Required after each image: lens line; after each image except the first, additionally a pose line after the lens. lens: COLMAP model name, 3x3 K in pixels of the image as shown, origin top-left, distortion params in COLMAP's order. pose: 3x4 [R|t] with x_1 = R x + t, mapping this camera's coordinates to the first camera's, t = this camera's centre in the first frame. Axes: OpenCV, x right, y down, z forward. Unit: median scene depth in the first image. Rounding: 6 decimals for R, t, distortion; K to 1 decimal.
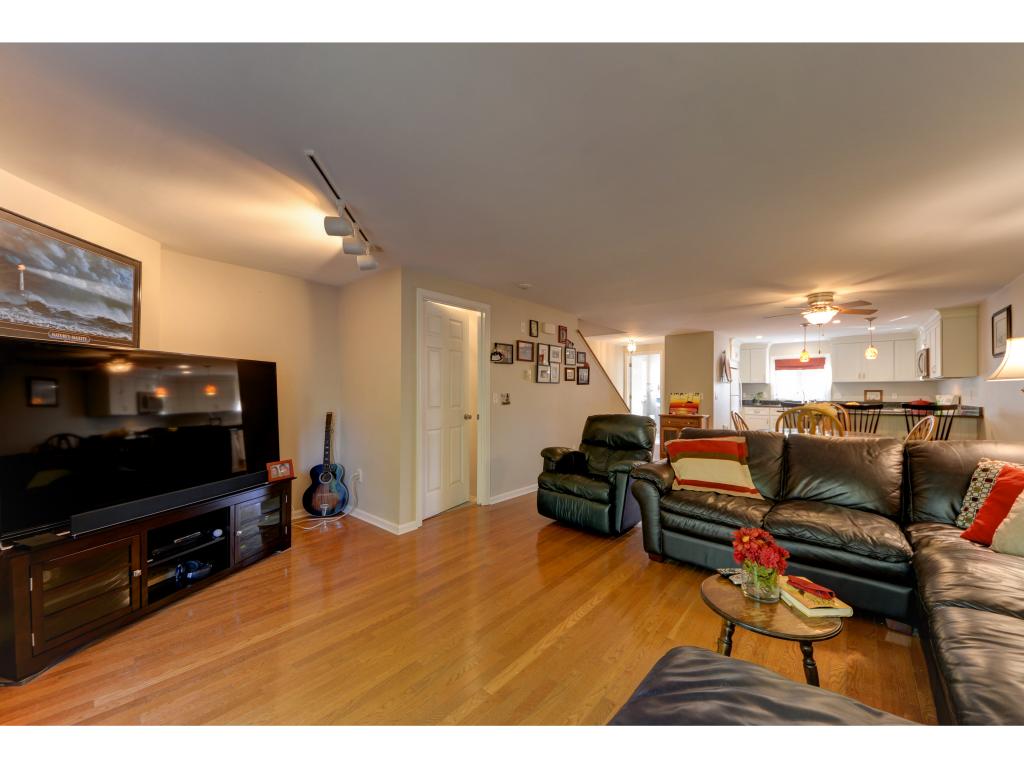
lens RADIAL K [[394.7, 0, 531.0], [0, 394.7, 386.9], [0, 0, 1]] dist [0.026087, -0.012413]
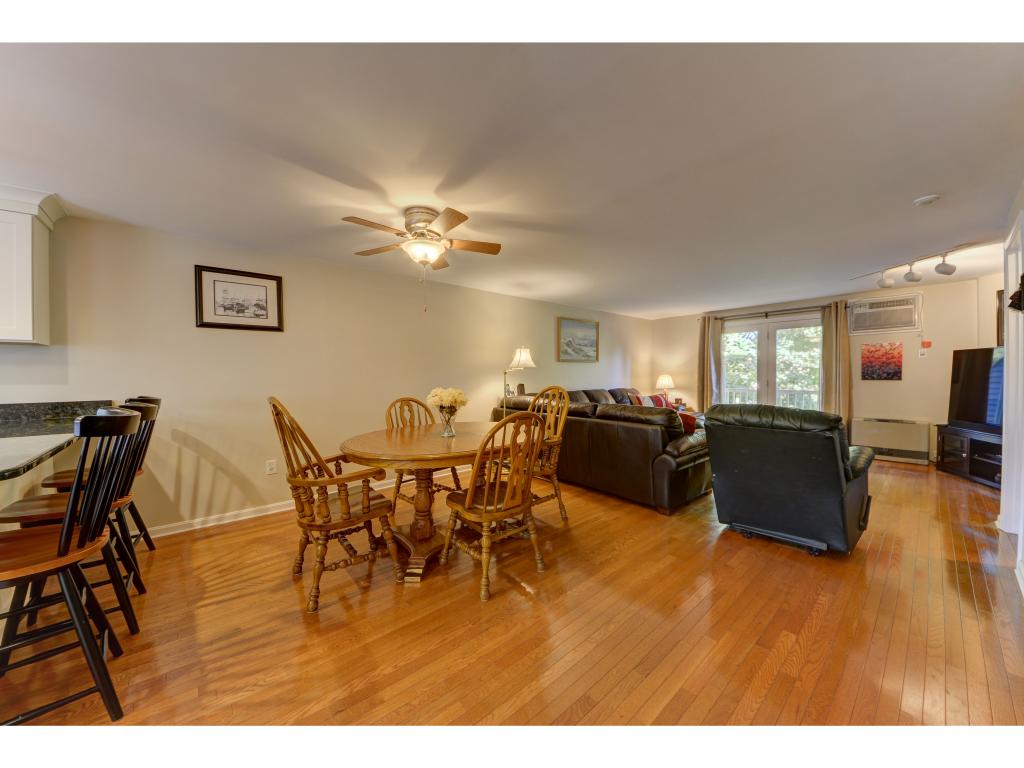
lens RADIAL K [[369.7, 0, 513.8], [0, 369.7, 382.6], [0, 0, 1]] dist [0.023532, -0.018652]
pose [[-0.985223, 0.002689, 0.171258, 0.441404], [0.004190, 0.999956, 0.008401, 0.022024], [-0.171228, 0.008994, -0.985190, 1.407088]]
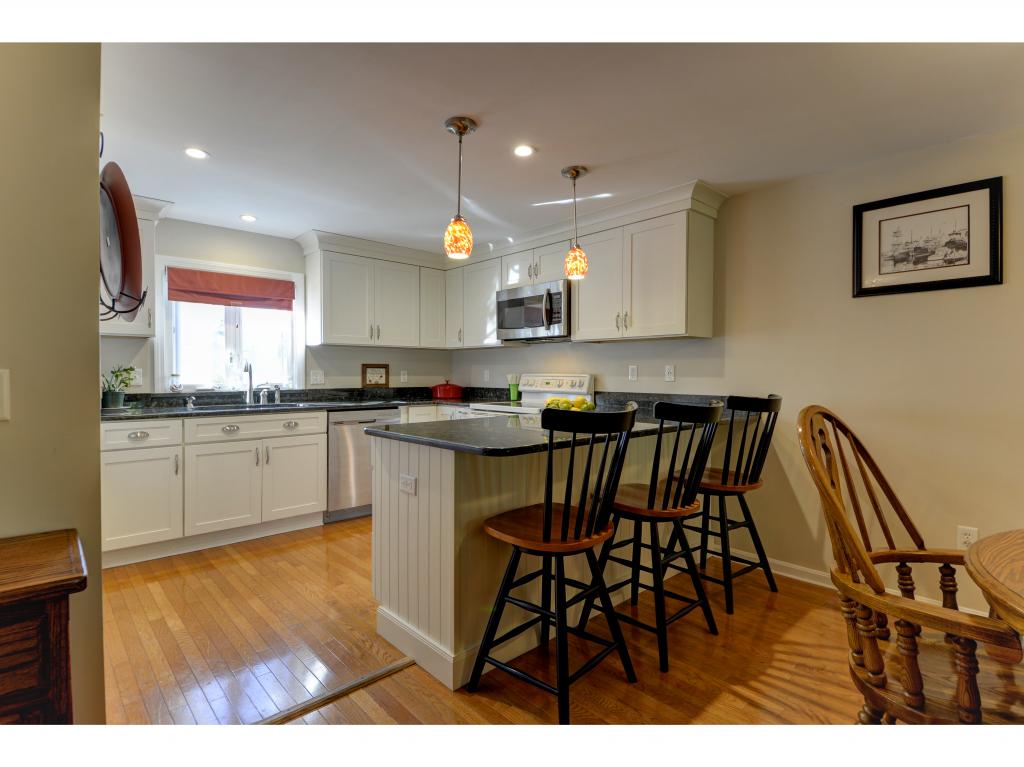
lens RADIAL K [[507.4, 0, 514.2], [0, 507.4, 378.9], [0, 0, 1]] dist [0.047340, -0.037034]
pose [[0.145928, -0.015092, 0.989180, 0.431069], [-0.014010, 0.999752, 0.017320, 0.020451], [-0.989196, -0.016385, 0.145680, 1.188346]]
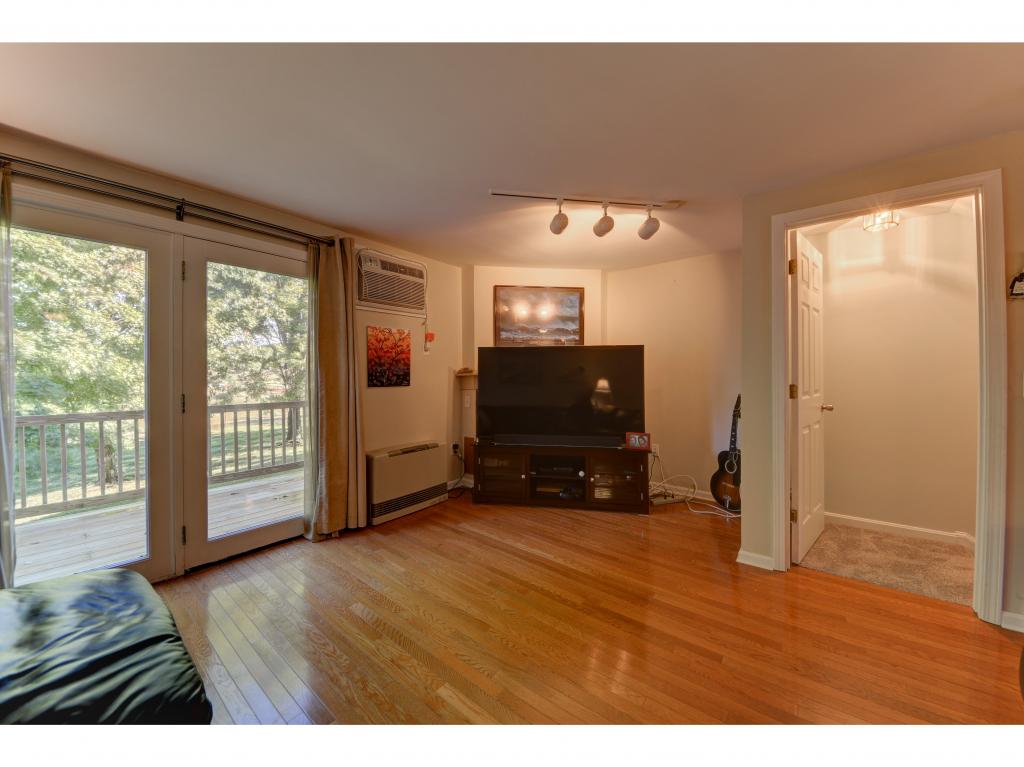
lens RADIAL K [[367.1, 0, 504.1], [0, 367.1, 372.0], [0, 0, 1]] dist [0.029415, -0.017718]
pose [[-0.004056, -0.002902, -0.999988, 0.254573], [0.016317, 0.999862, -0.002967, 0.007074], [0.999859, -0.016329, -0.004009, 0.391157]]
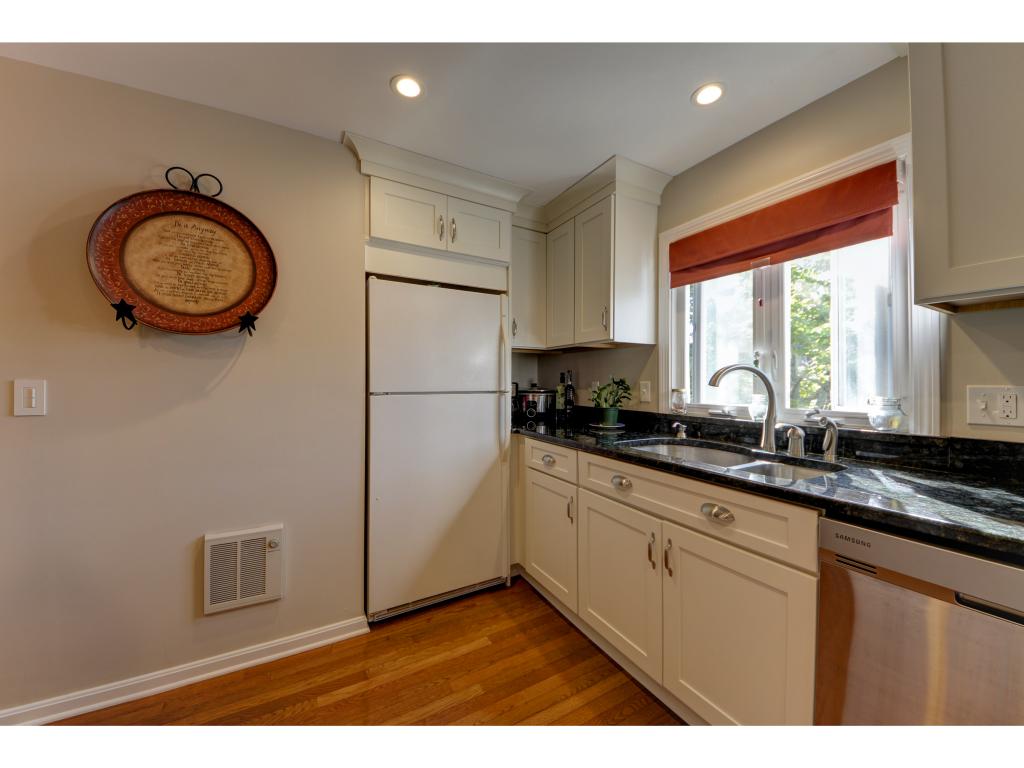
lens RADIAL K [[382.9, 0, 512.5], [0, 382.9, 381.9], [0, 0, 1]] dist [0.030439, -0.020980]
pose [[0.923770, 0.003164, -0.382935, 1.106409], [0.001547, 0.999927, 0.011992, 0.021088], [0.382945, -0.011670, 0.923697, 1.353109]]
